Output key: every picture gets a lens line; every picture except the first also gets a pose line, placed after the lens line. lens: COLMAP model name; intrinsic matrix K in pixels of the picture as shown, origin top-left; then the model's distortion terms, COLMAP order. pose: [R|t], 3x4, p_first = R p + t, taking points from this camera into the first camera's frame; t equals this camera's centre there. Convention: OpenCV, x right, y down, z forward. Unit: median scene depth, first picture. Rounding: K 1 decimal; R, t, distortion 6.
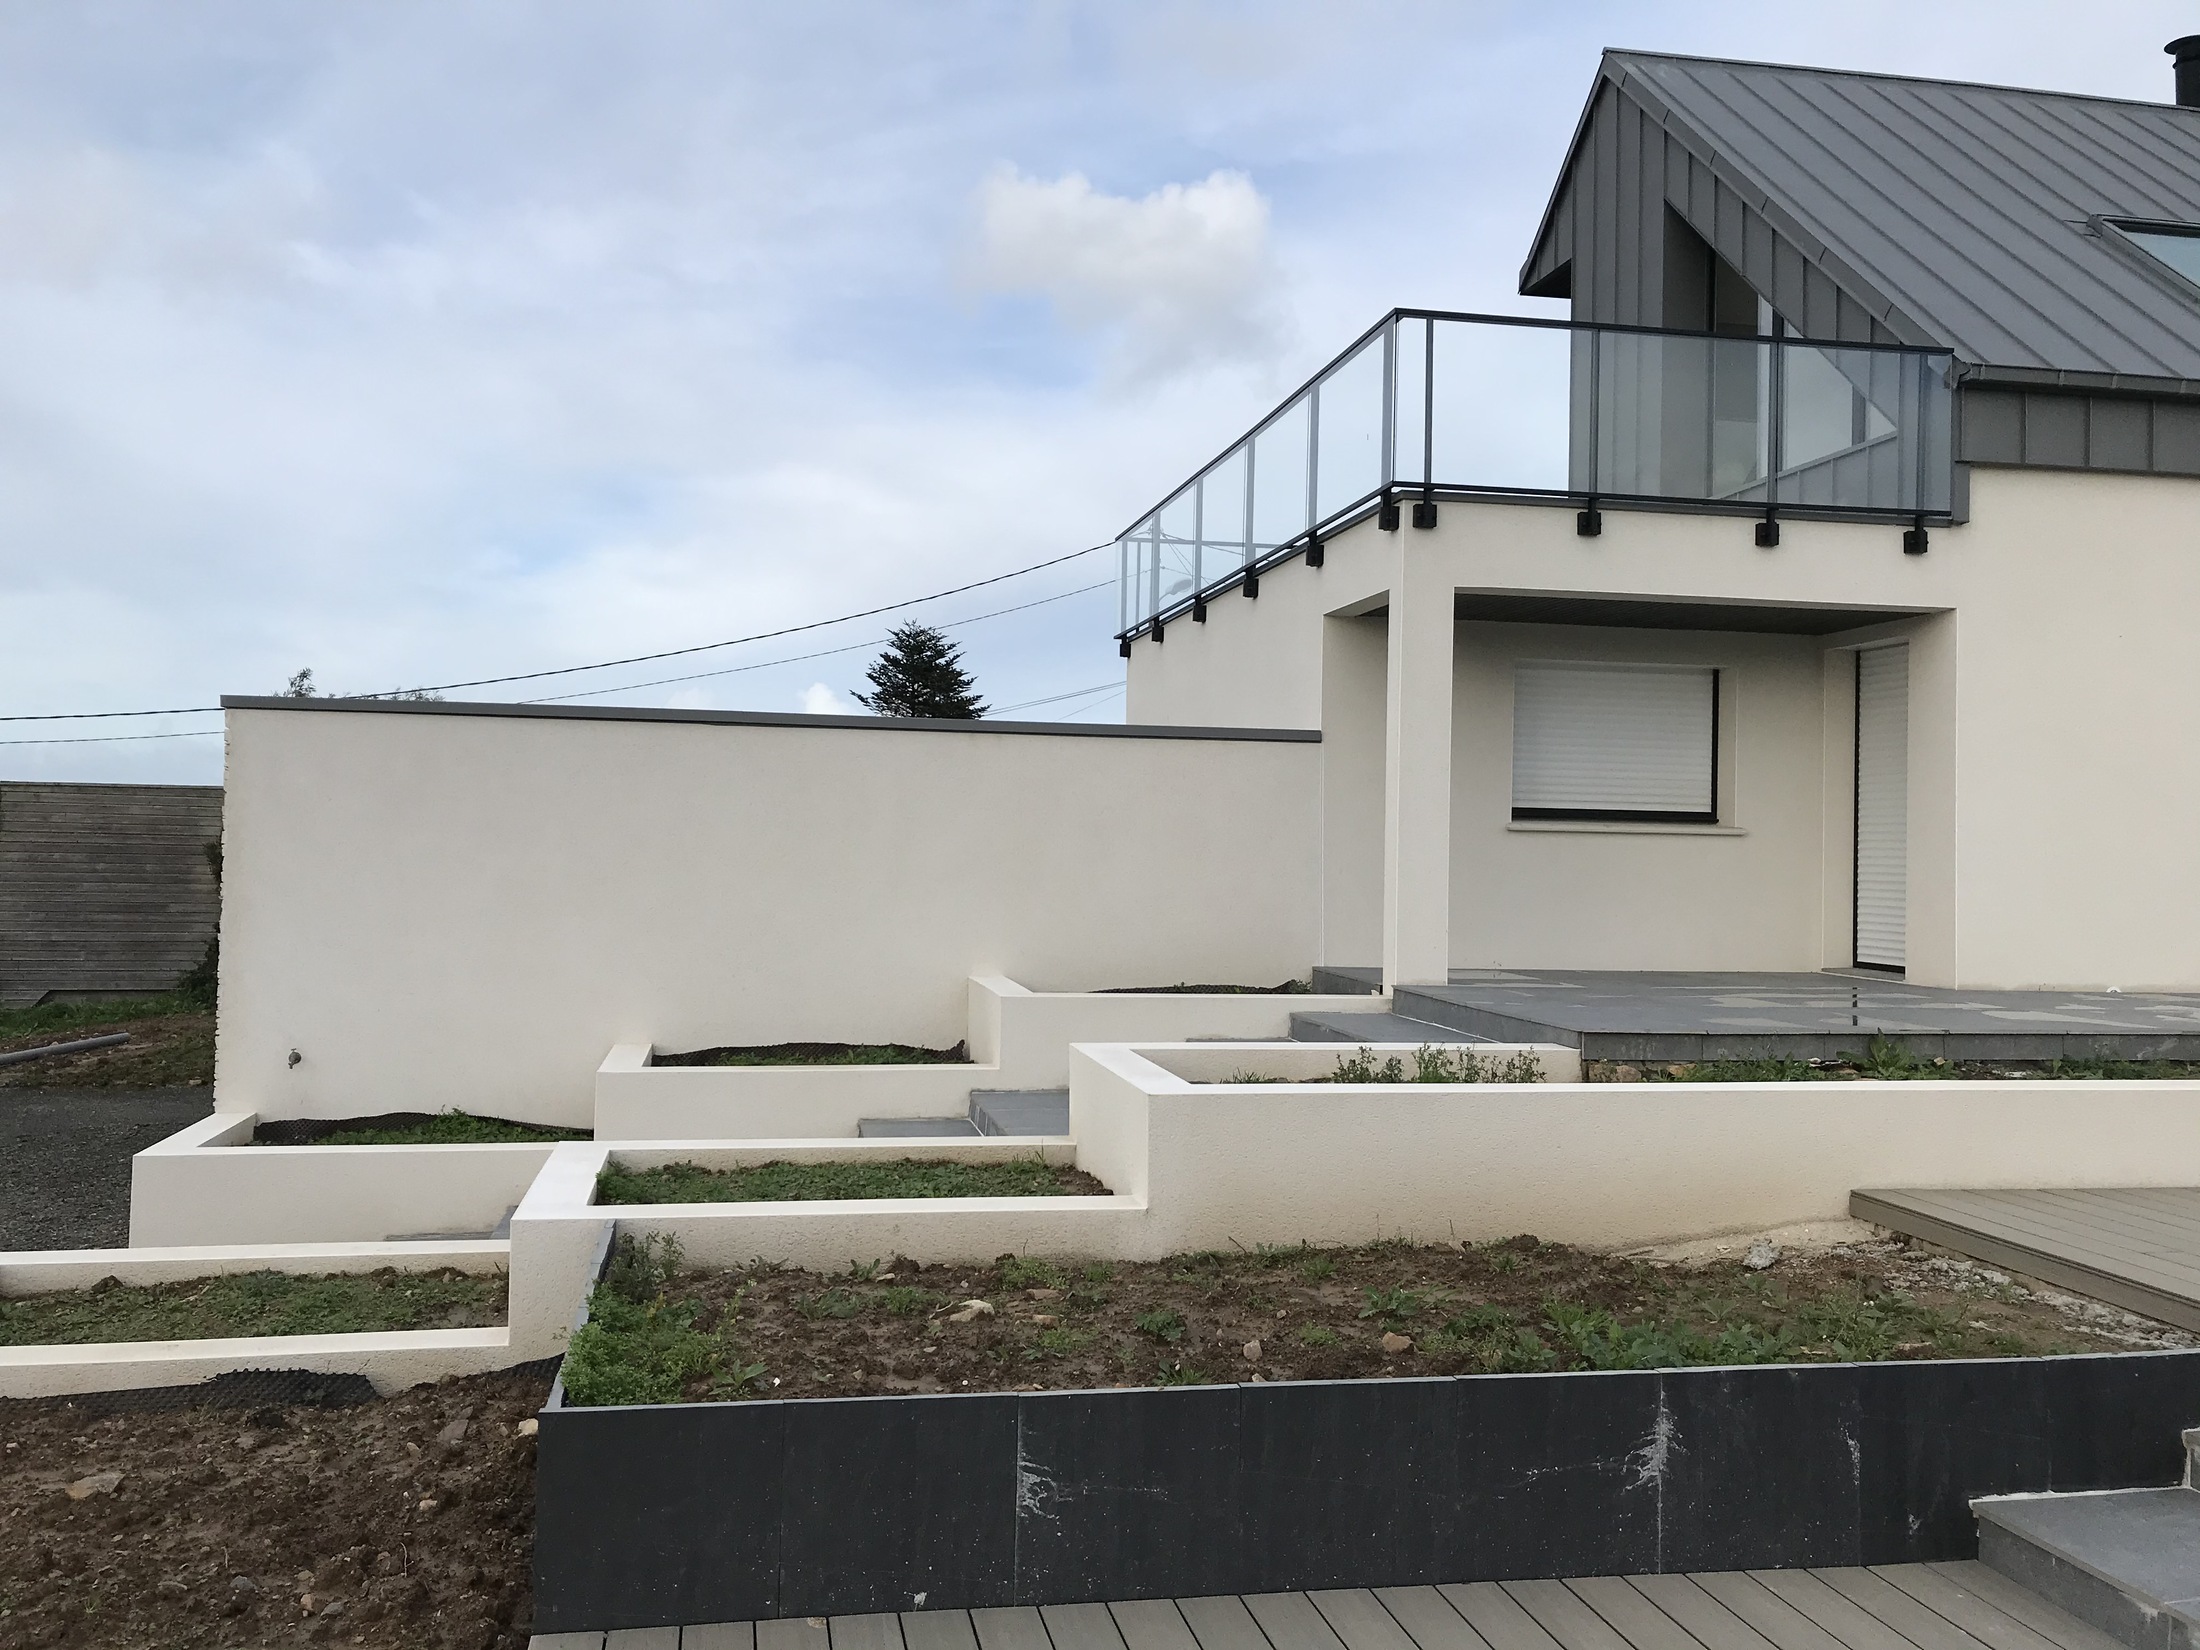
lens RADIAL K [[1793.5, 0, 1086.9], [0, 1793.5, 814.3], [0, 0, 1]] dist [0.061501, -0.051305]
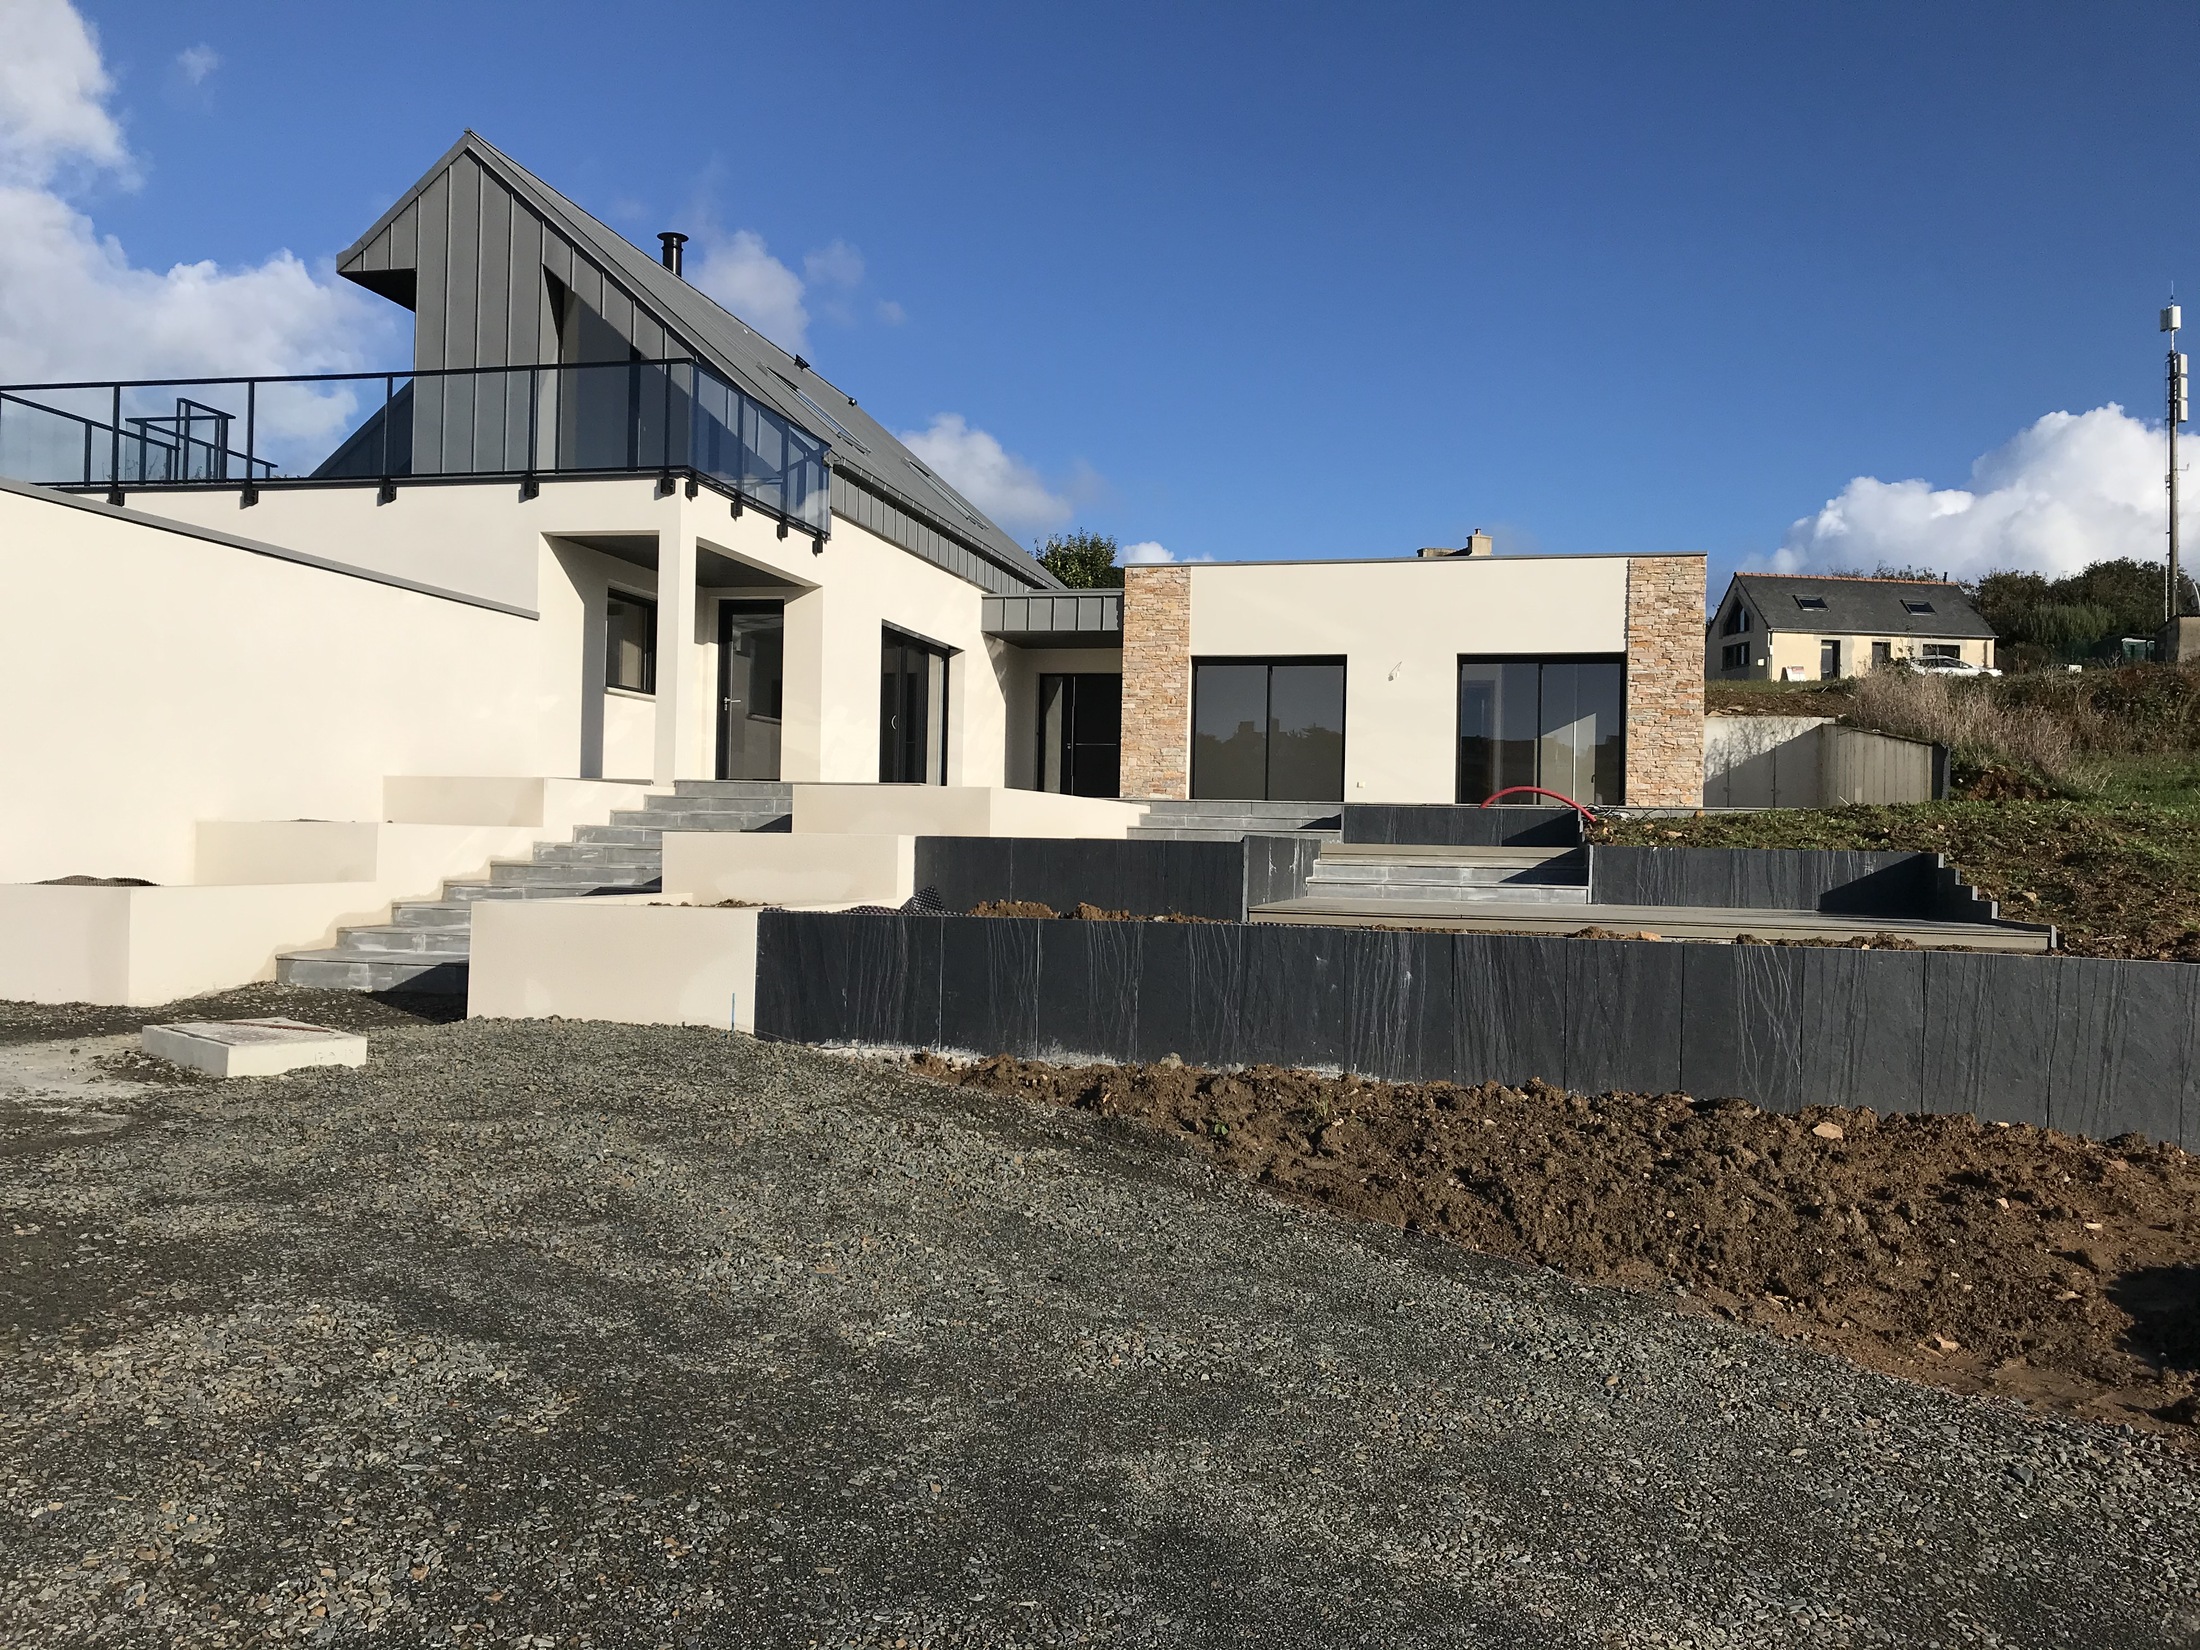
lens RADIAL K [[1781.7, 0, 1072.3], [0, 1781.7, 815.2], [0, 0, 1]] dist [0.167403, -0.343215]
pose [[0.405619, 0.006098, 0.914022, -0.991201], [-0.031199, 0.999487, 0.007177, 0.089808], [-0.913510, -0.031427, 0.405601, 0.020758]]
